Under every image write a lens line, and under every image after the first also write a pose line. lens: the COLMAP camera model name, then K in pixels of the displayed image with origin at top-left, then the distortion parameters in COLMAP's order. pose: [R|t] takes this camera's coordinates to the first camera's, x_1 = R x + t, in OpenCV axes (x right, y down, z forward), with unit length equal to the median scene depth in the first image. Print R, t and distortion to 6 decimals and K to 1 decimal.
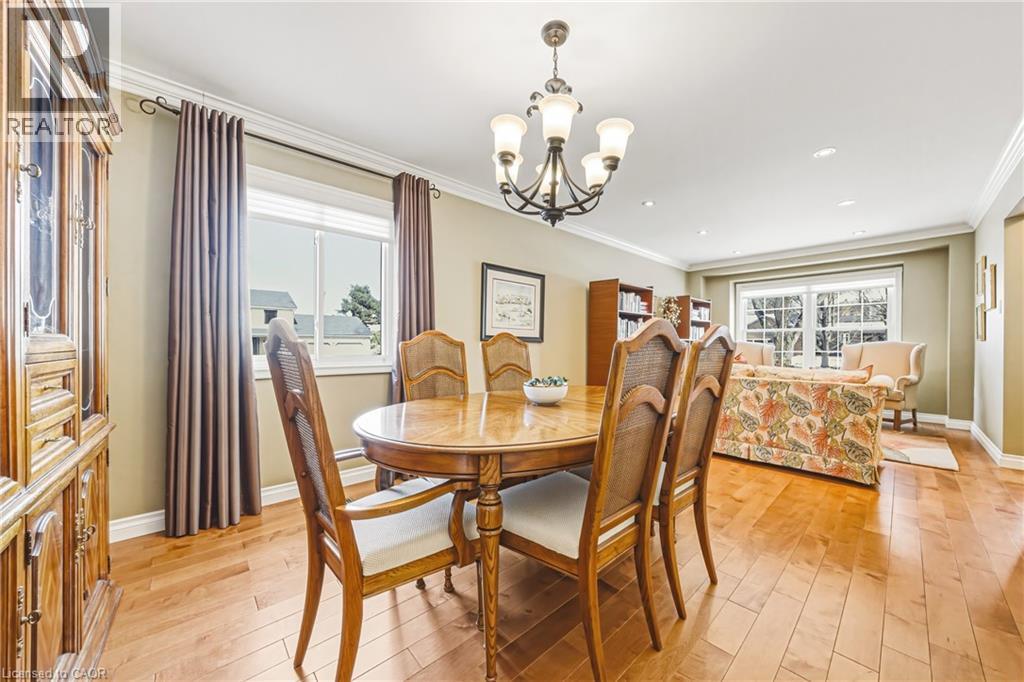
lens RADIAL K [[379.7, 0, 512.0], [0, 379.7, 341.0], [0, 0, 1]] dist [-0.000537, -0.000051]
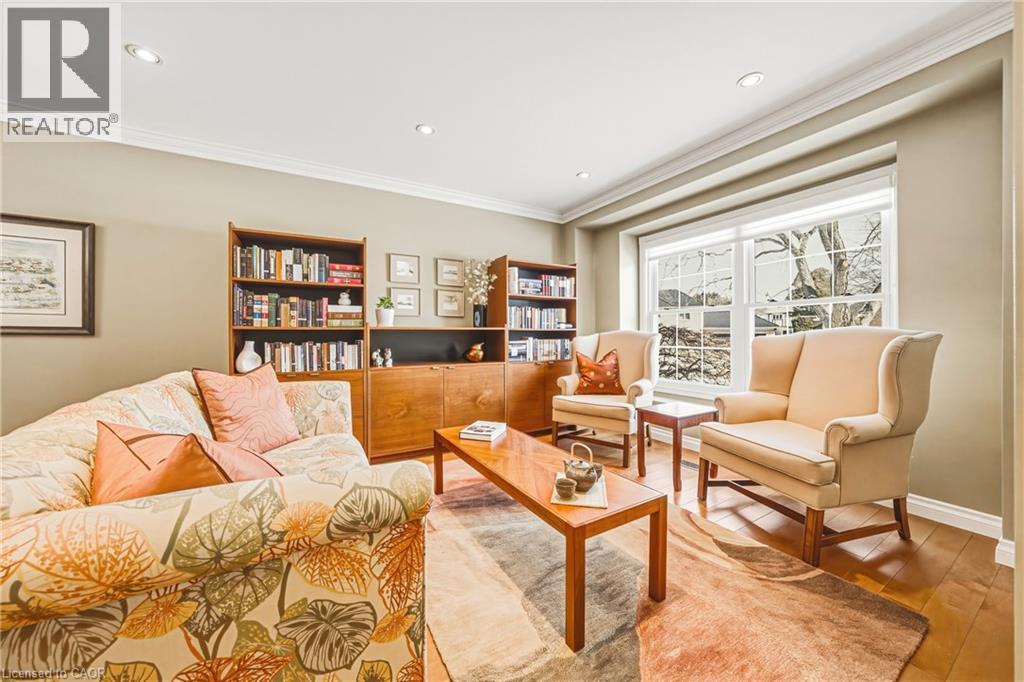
lens RADIAL K [[361.7, 0, 511.4], [0, 361.7, 344.1], [0, 0, 1]] dist [-0.020833, 0.000108]
pose [[0.964967, 0.004753, -0.262329, 0.738672], [0.003271, 0.999540, 0.030141, 0.004099], [0.262351, -0.029943, 0.964508, 0.523160]]
